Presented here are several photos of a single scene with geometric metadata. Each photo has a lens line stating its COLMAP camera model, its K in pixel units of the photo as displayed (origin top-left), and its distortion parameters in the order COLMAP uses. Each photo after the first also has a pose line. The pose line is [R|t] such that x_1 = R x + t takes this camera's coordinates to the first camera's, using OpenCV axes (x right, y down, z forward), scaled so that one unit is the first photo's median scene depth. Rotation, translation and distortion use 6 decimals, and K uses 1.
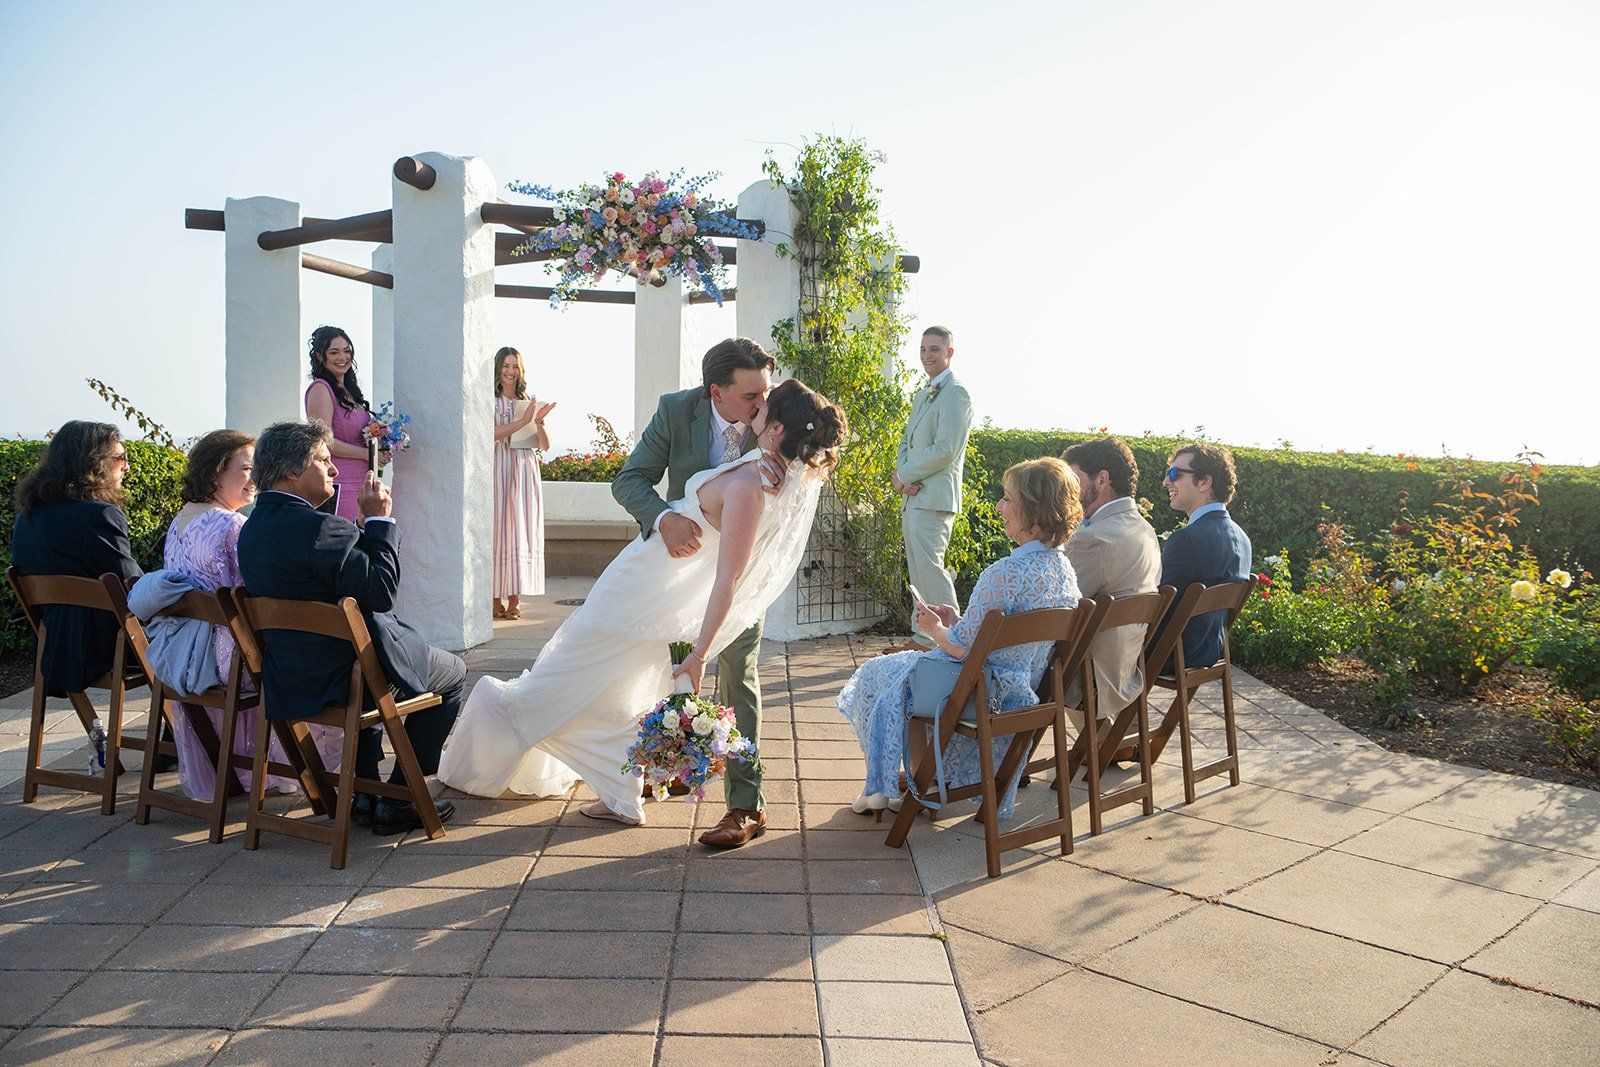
lens RADIAL K [[1625.8, 0, 800.1], [0, 1625.8, 495.3], [0, 0, 1]] dist [0.000670, -0.002690]
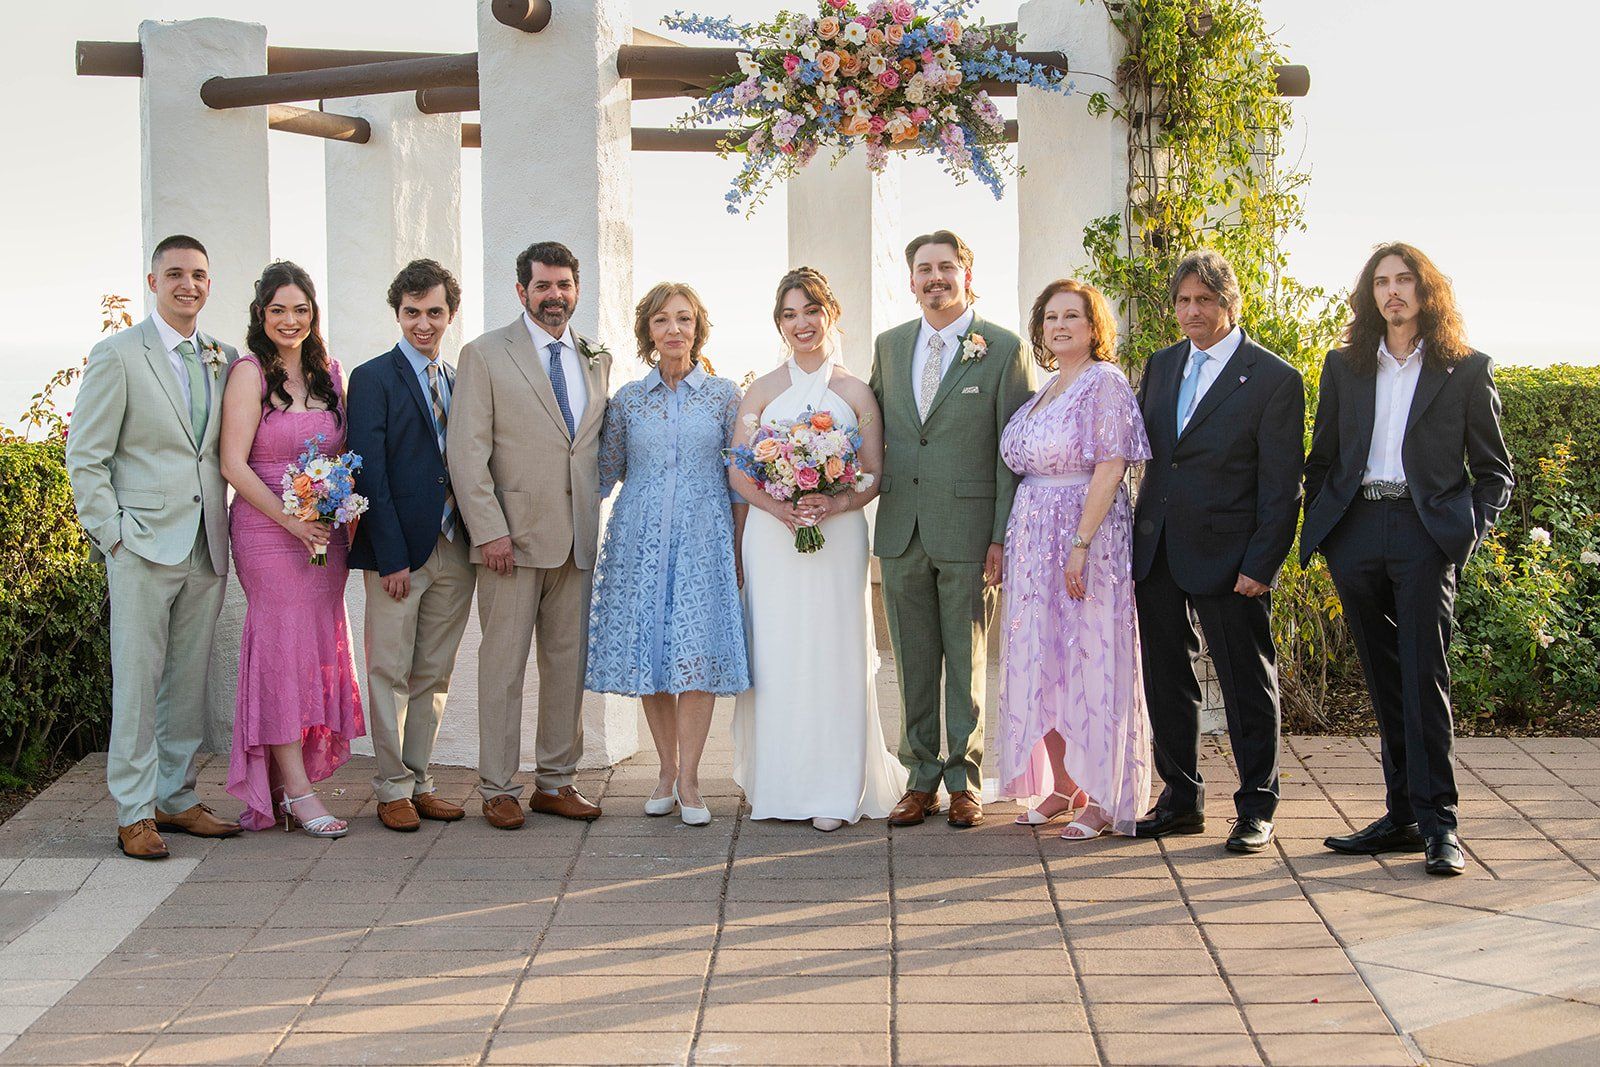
lens RADIAL K [[4076.1, 0, 800.0], [0, 4076.1, 533.5], [0, 0, 1]] dist [0.175161, 0.512626]
pose [[0.999323, -0.022183, -0.029363, -0.083913], [0.022858, 0.999478, 0.022852, -0.027984], [0.028841, -0.023507, 0.999308, -0.555536]]
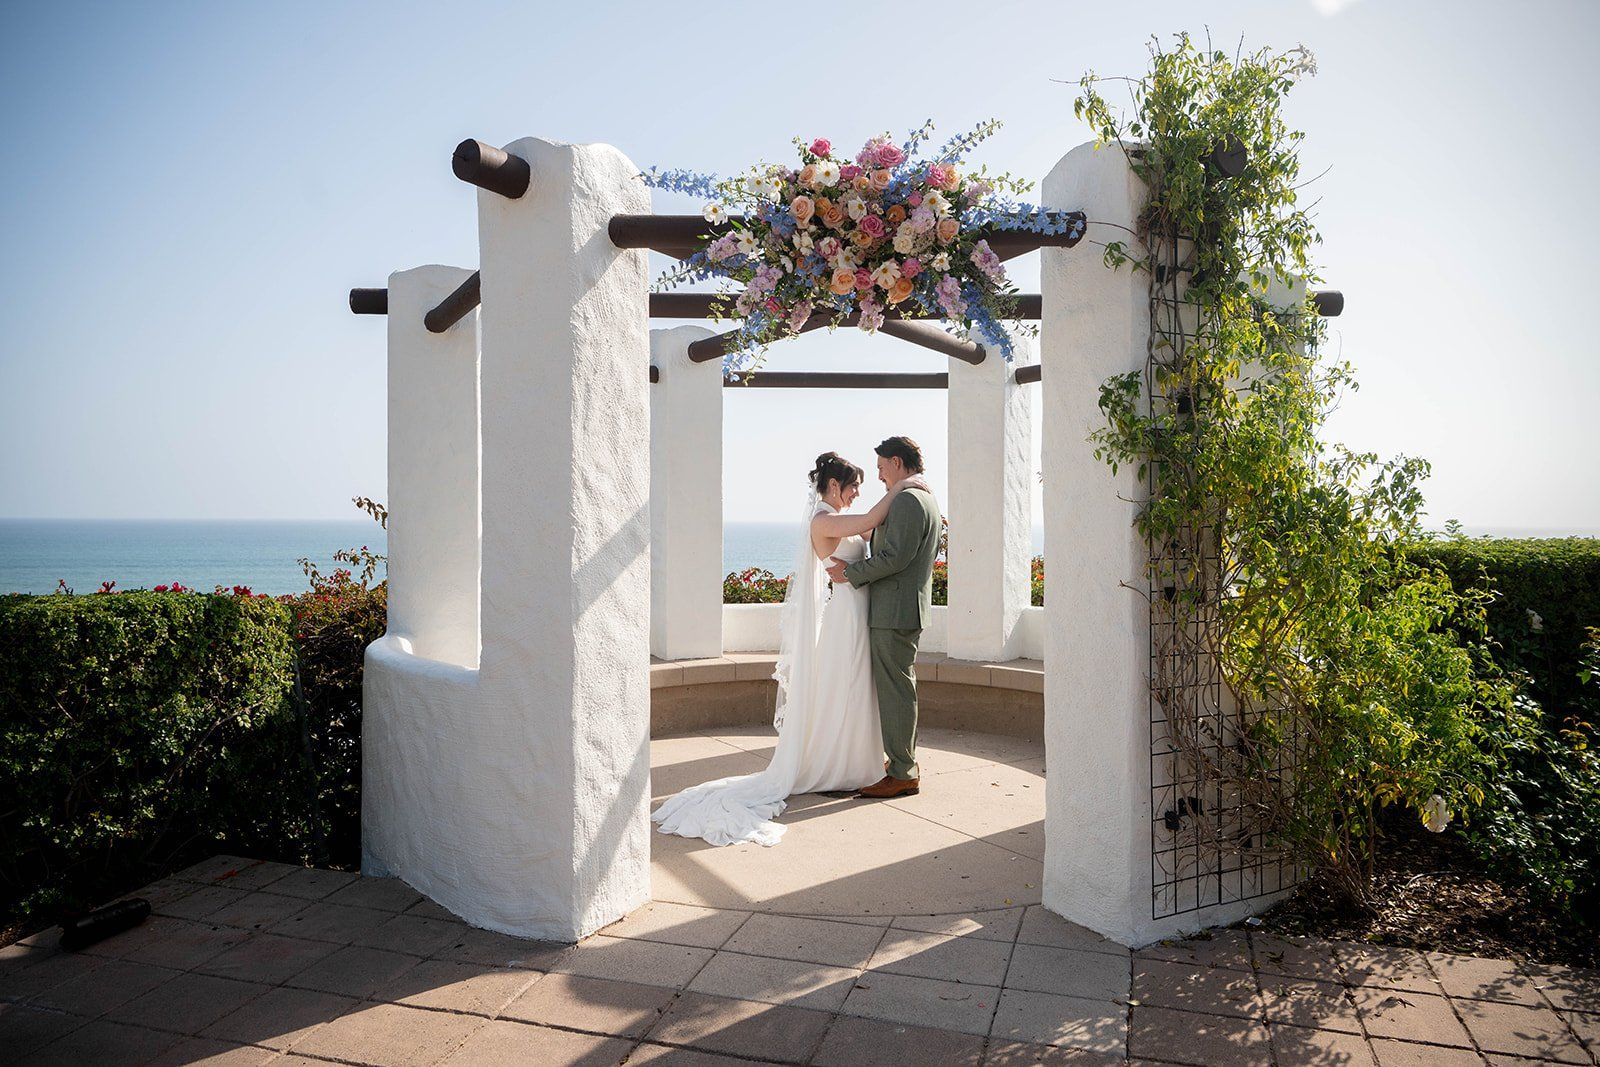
lens RADIAL K [[1149.1, 0, 768.4], [0, 1149.1, 522.5], [0, 0, 1]] dist [0.002259, 0.002799]
pose [[0.942701, -0.016809, -0.333214, 0.007075], [0.007460, 0.999542, -0.029318, -0.047361], [0.333554, 0.025153, 0.942395, 0.599108]]
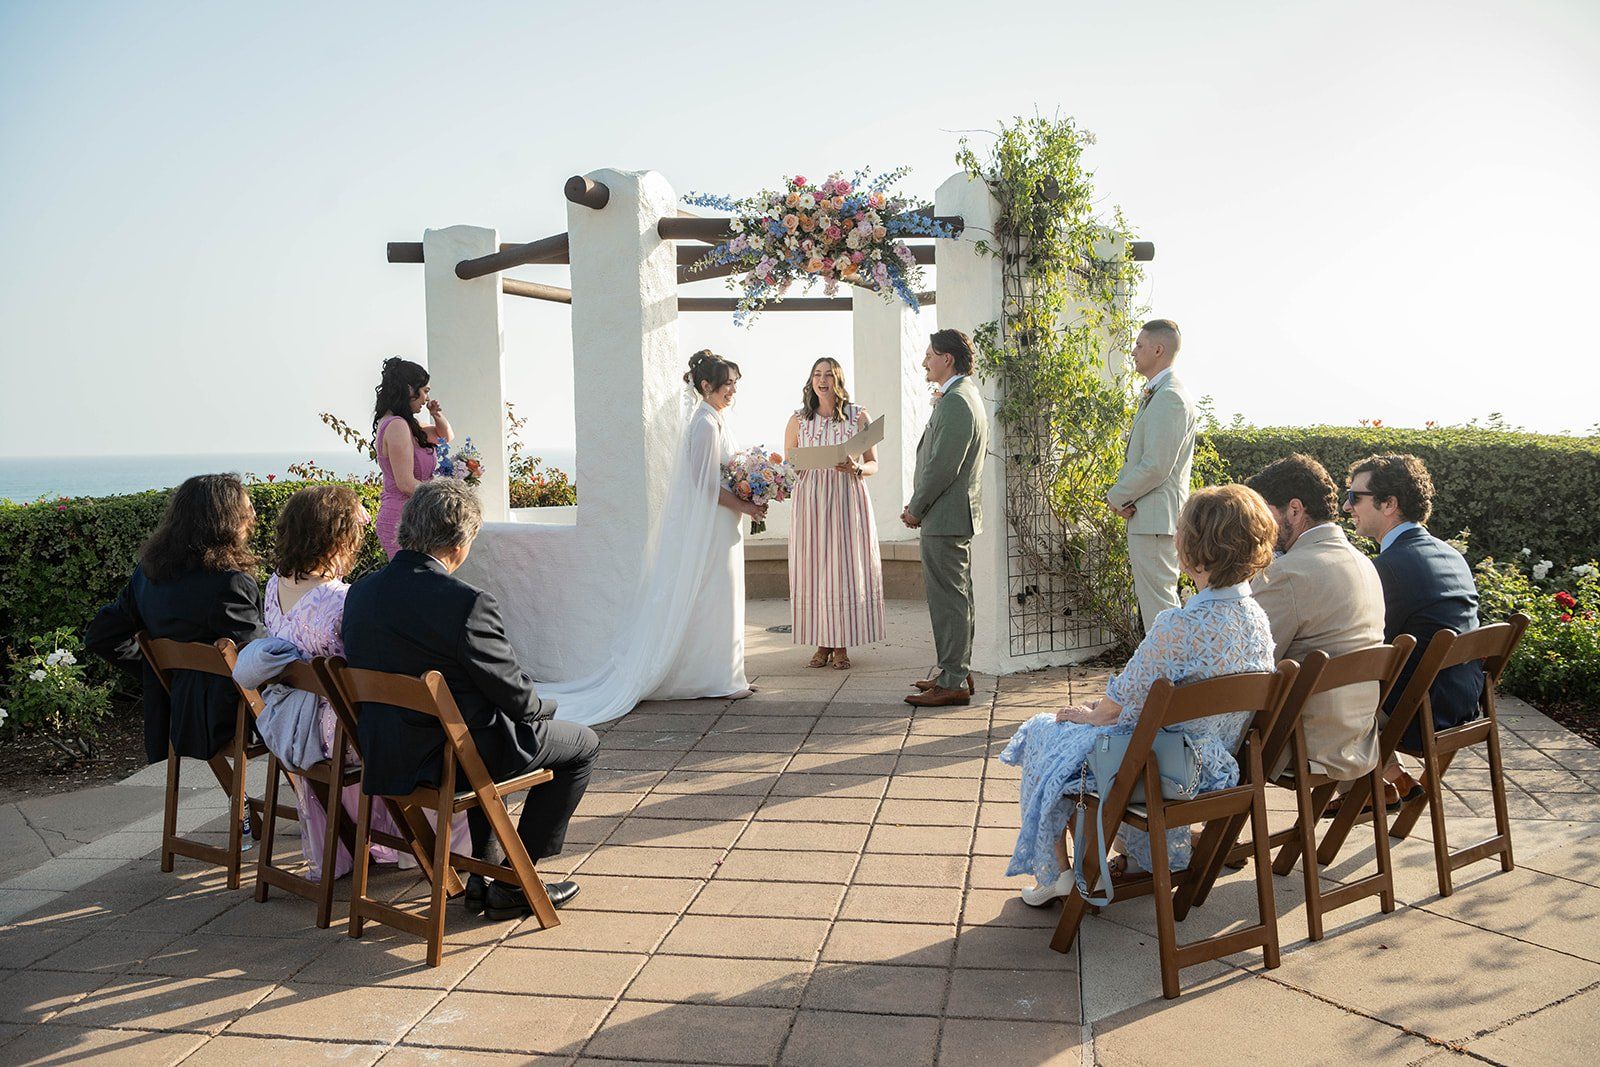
lens RADIAL K [[1617.8, 0, 749.2], [0, 1617.8, 499.7], [0, 0, 1]] dist [0.008147, 0.020603]
pose [[0.977221, -0.030177, -0.210068, 0.049361], [0.031553, 0.999497, 0.003202, -0.016535], [0.209865, -0.009757, 0.977682, 0.083144]]
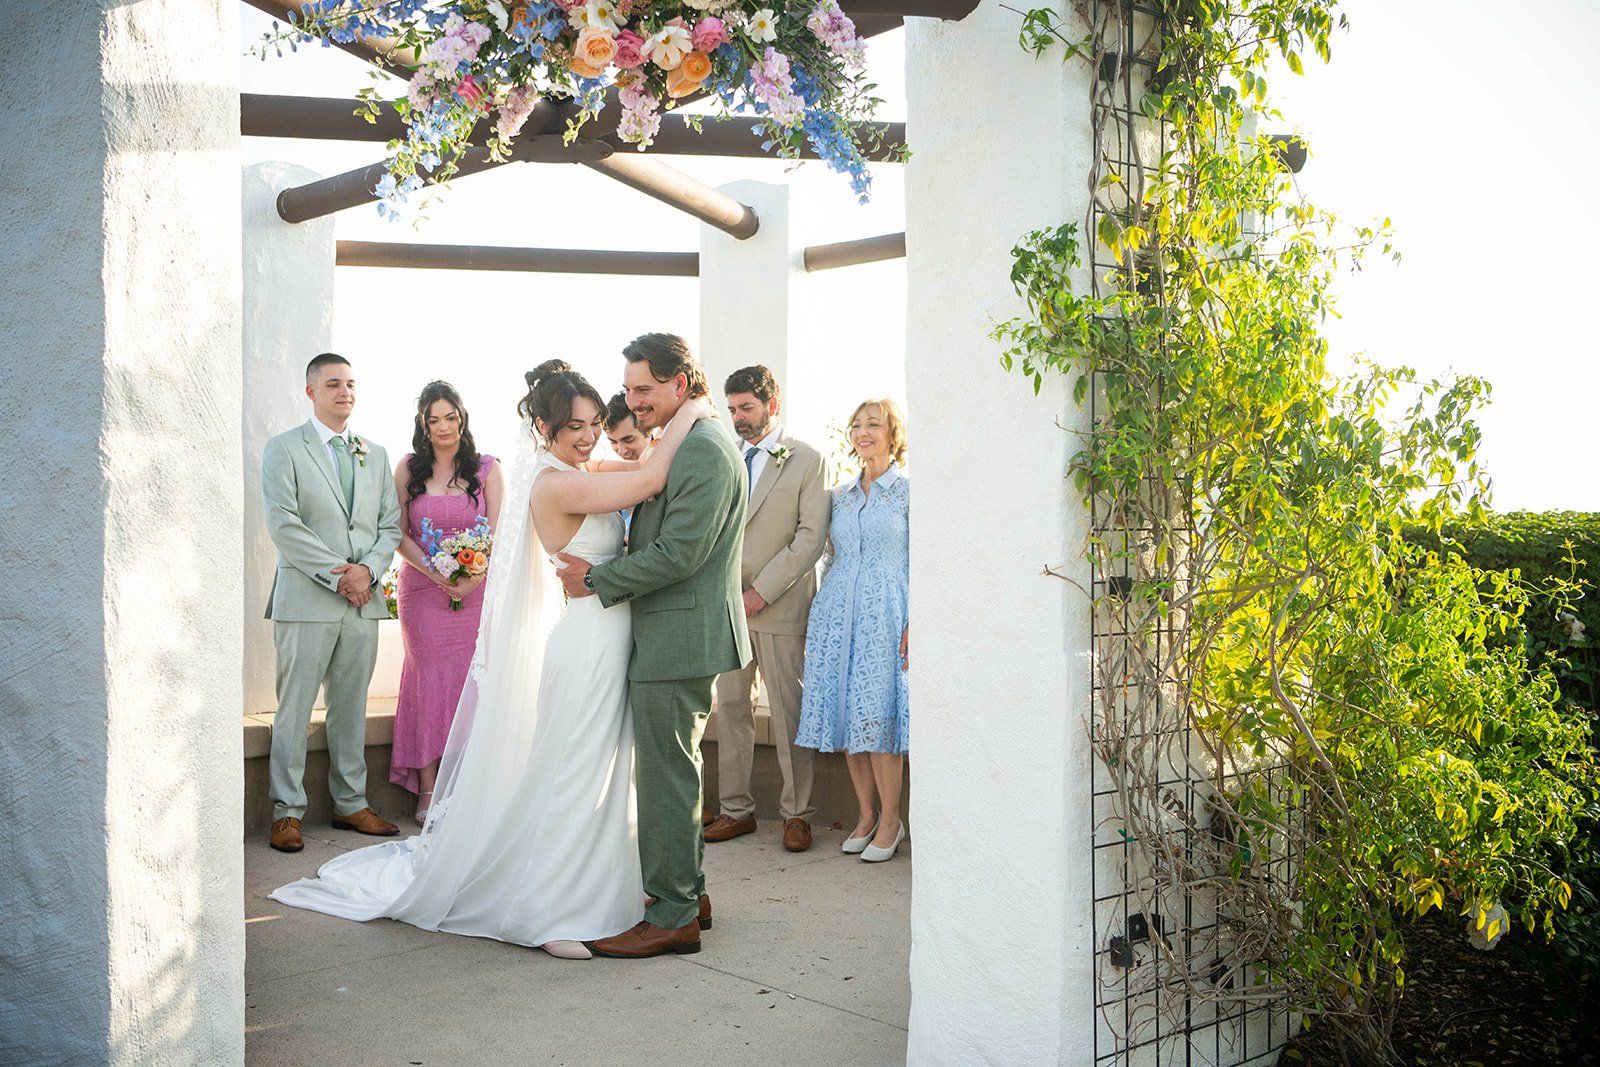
lens RADIAL K [[1728.4, 0, 698.1], [0, 1728.4, 532.3], [0, 0, 1]] dist [-0.004270, 0.027236]
pose [[0.988331, -0.013008, -0.151766, -0.029270], [0.011190, 0.999855, -0.012825, -0.040935], [0.151911, 0.010977, 0.988333, 0.643836]]
